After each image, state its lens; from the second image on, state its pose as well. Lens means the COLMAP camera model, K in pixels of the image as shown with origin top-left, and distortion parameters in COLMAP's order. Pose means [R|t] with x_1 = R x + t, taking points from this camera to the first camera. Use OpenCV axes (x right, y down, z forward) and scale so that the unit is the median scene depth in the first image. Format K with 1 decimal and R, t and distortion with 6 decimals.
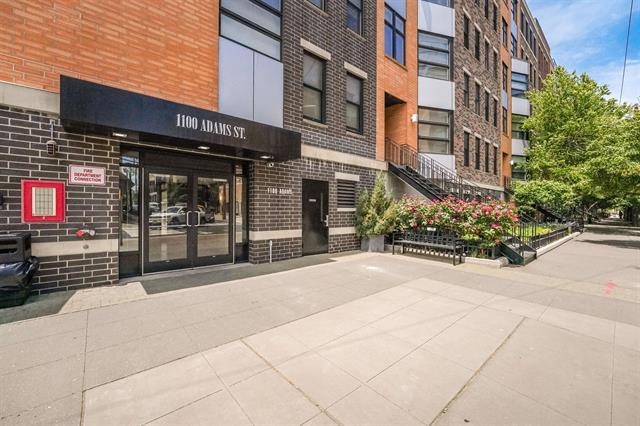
lens RADIAL K [[264.2, 0, 321.9], [0, 264.2, 211.3], [0, 0, 1]] dist [-0.001159, 0.000113]
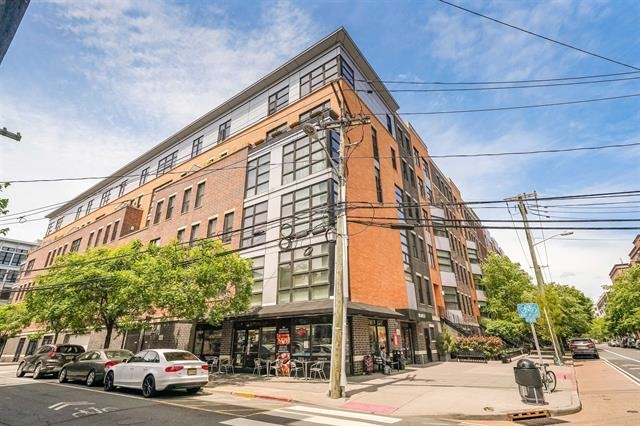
lens RADIAL K [[316.5, 0, 320.0], [0, 316.5, 213.0], [0, 0, 1]] dist [0.000146, 0.000213]
pose [[0.976087, 0.066150, 0.207069, -1.046601], [0.018100, 0.924534, -0.380670, -0.006932], [-0.216624, 0.375315, 0.901229, -1.148494]]
